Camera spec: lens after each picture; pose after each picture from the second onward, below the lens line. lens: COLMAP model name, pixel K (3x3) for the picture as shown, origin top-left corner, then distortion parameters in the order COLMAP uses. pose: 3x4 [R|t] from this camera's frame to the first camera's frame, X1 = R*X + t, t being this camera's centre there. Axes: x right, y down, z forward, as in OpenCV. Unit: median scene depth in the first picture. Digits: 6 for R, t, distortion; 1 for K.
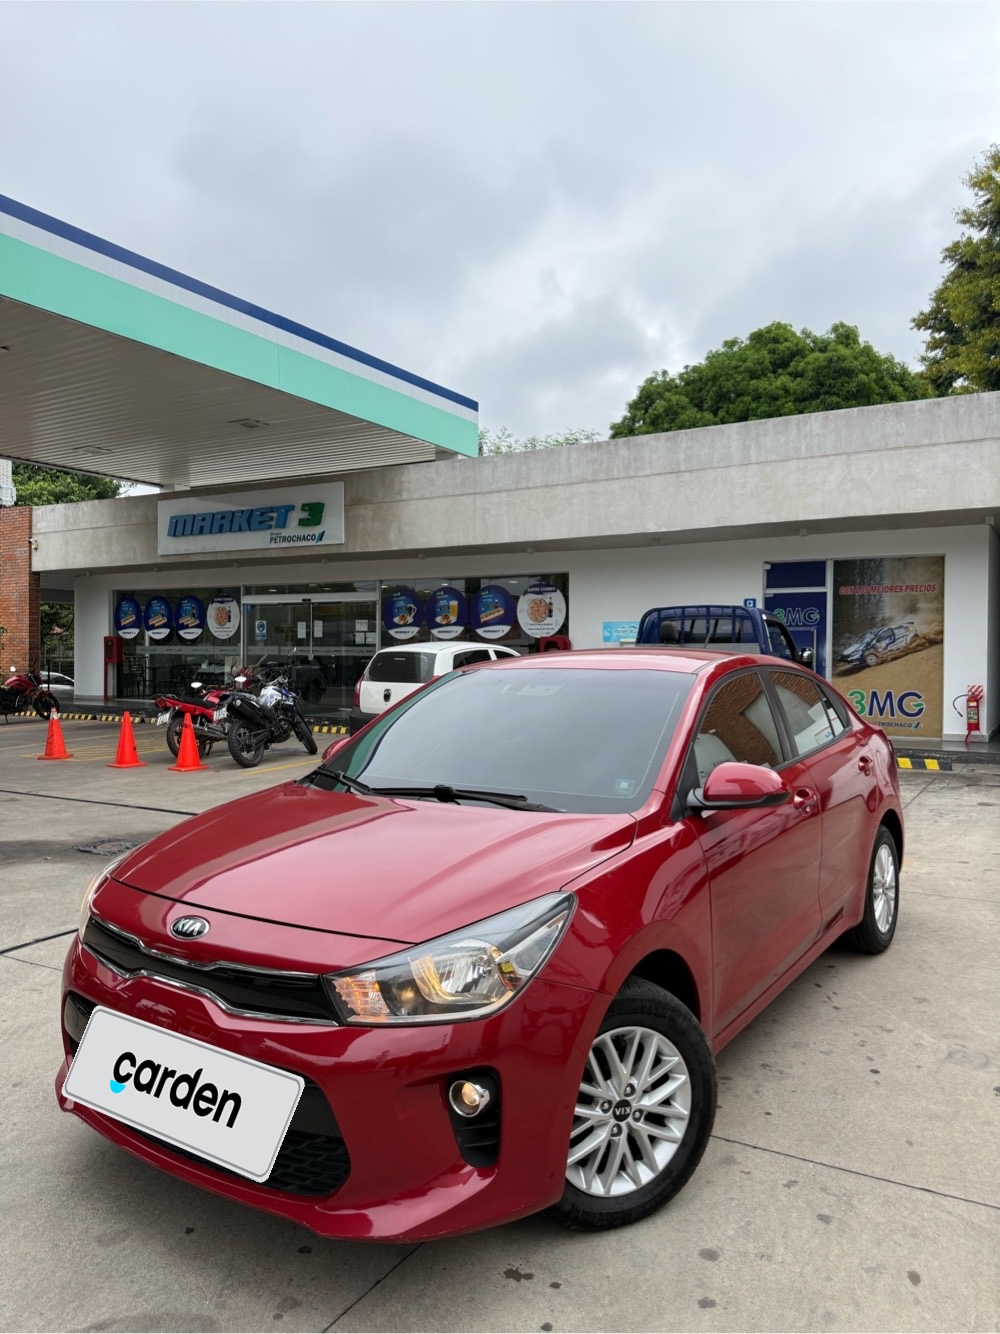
lens RADIAL K [[935.9, 0, 498.7], [0, 935.9, 659.6], [0, 0, 1]] dist [0.027333, -0.028148]
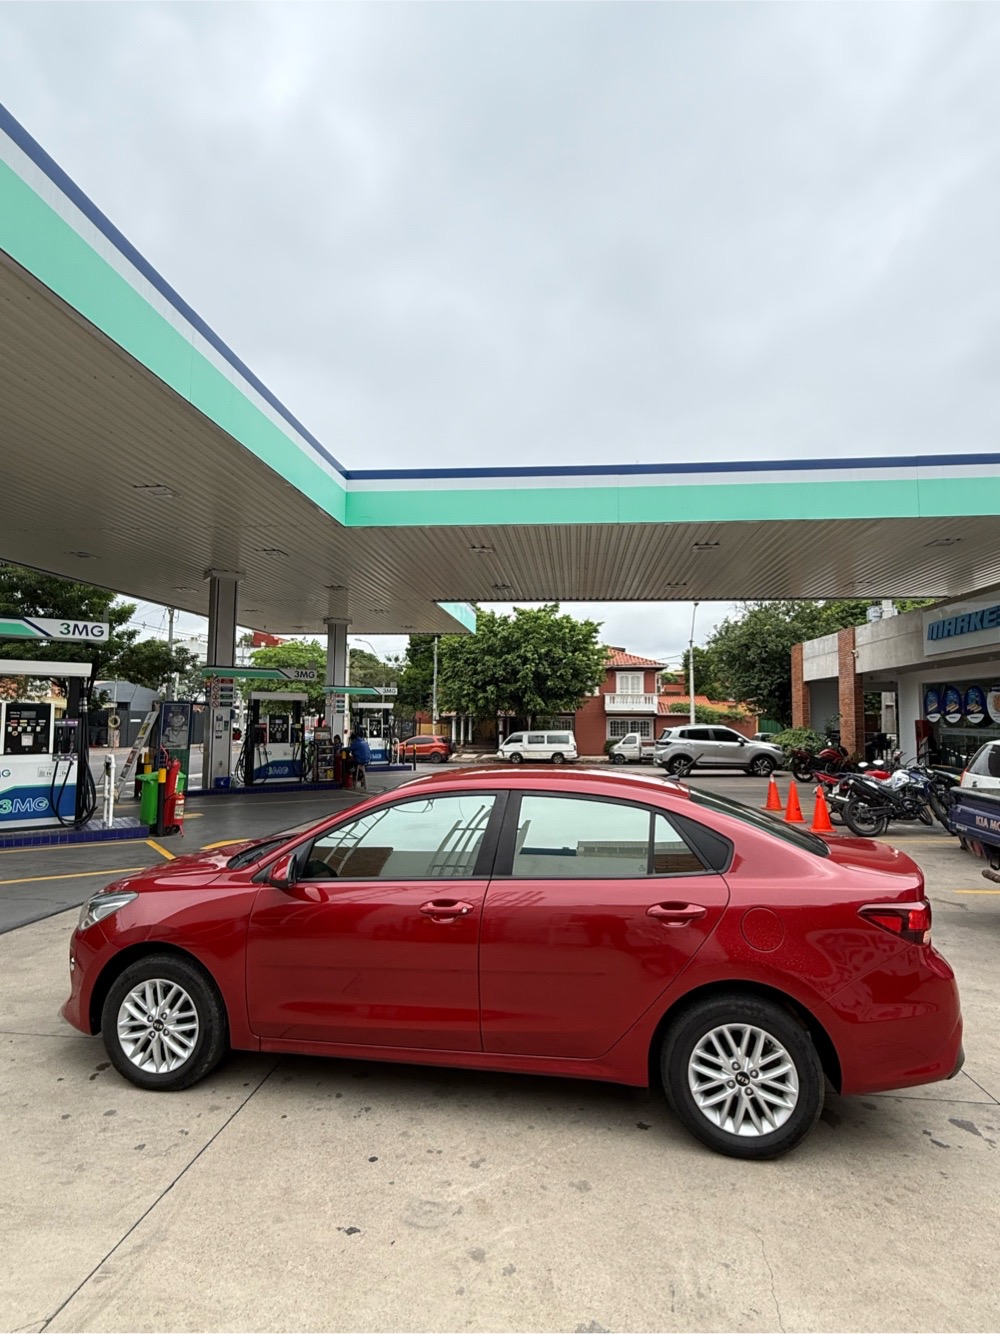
lens RADIAL K [[664.4, 0, 501.0], [0, 664.4, 672.8], [0, 0, 1]] dist [0.003045, -0.000141]
pose [[0.419453, -0.061219, -0.905711, 0.210419], [-0.014976, 0.997121, -0.074334, -0.016034], [0.907654, 0.044744, 0.417328, 0.132676]]
